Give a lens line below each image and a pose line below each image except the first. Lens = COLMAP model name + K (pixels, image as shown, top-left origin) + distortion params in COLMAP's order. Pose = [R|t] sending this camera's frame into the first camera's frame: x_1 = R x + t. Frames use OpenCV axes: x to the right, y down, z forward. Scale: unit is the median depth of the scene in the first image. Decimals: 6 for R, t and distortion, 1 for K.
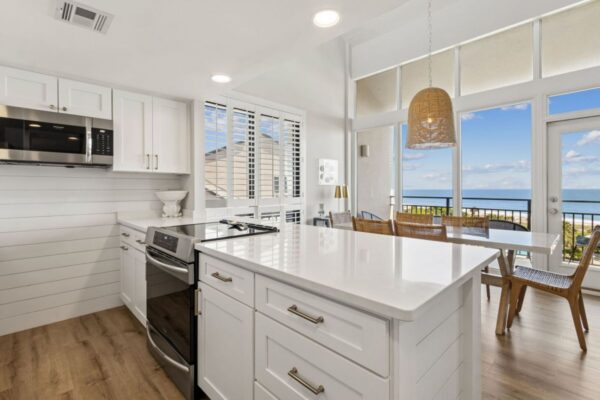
lens RADIAL K [[279.9, 0, 301.5], [0, 279.9, 191.2], [0, 0, 1]] dist [0.002791, 0.000707]
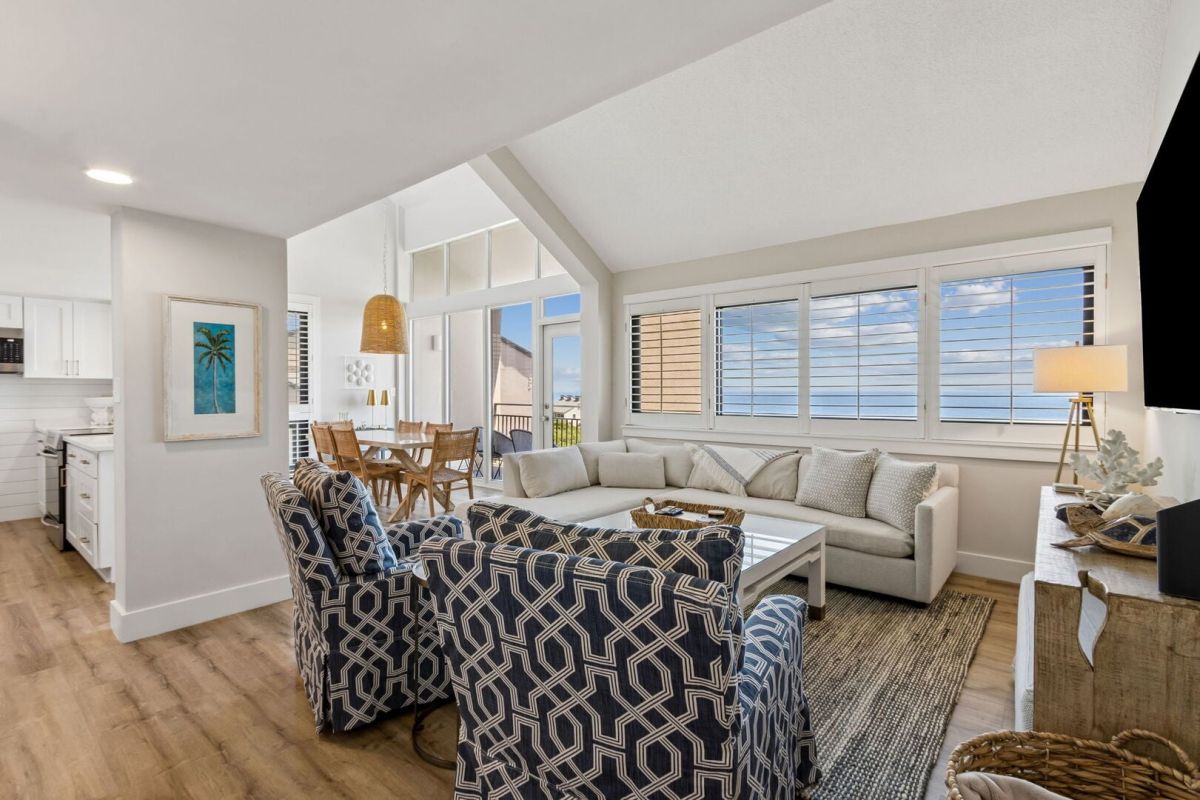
lens RADIAL K [[546.2, 0, 600.0], [0, 546.2, 400.0], [0, 0, 1]] dist [0.000977, 0.000736]
pose [[0.994851, -0.000098, 0.101348, 0.810393], [-0.000826, 0.999958, 0.009079, -0.007893], [-0.101344, -0.009116, 0.994810, -0.798433]]
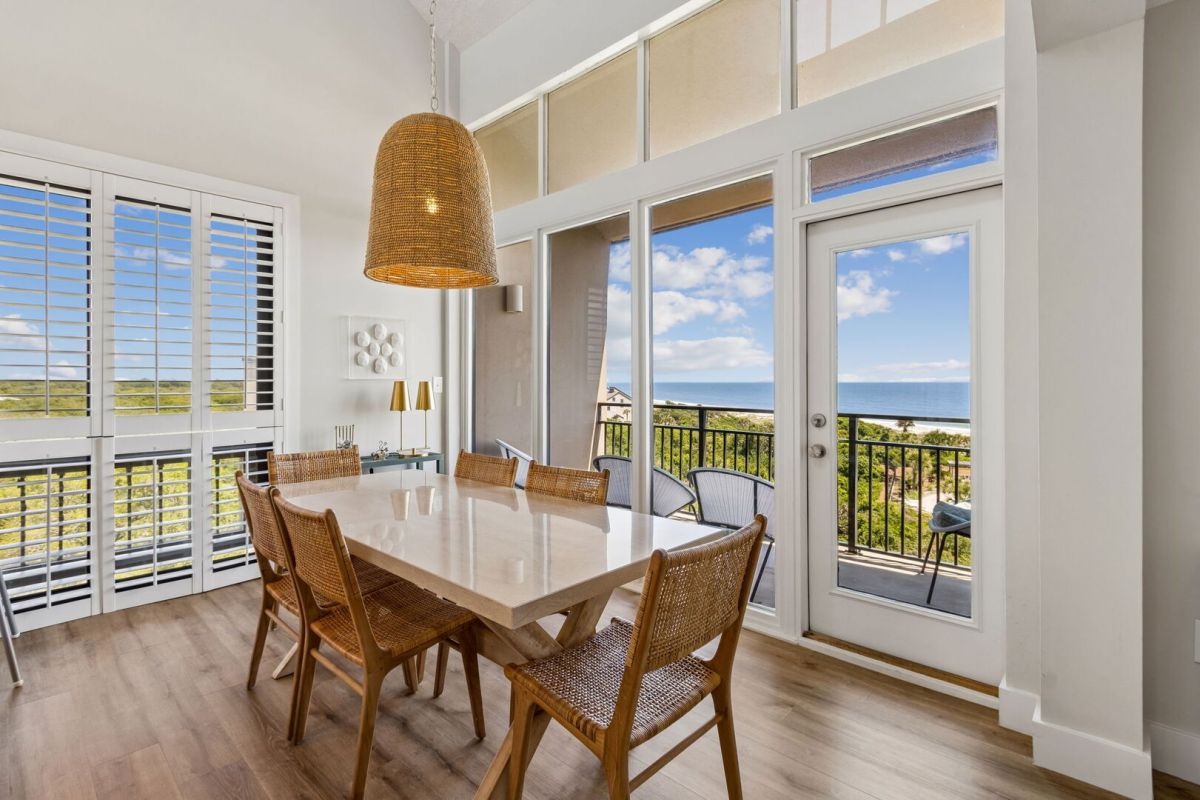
lens RADIAL K [[555.3, 0, 597.9], [0, 555.3, 392.7], [0, 0, 1]] dist [-0.002967, -0.000095]
pose [[0.999132, 0.001436, 0.041642, 0.509479], [-0.001777, 0.999965, 0.008162, -0.013348], [-0.041629, -0.008229, 0.999099, 0.222076]]
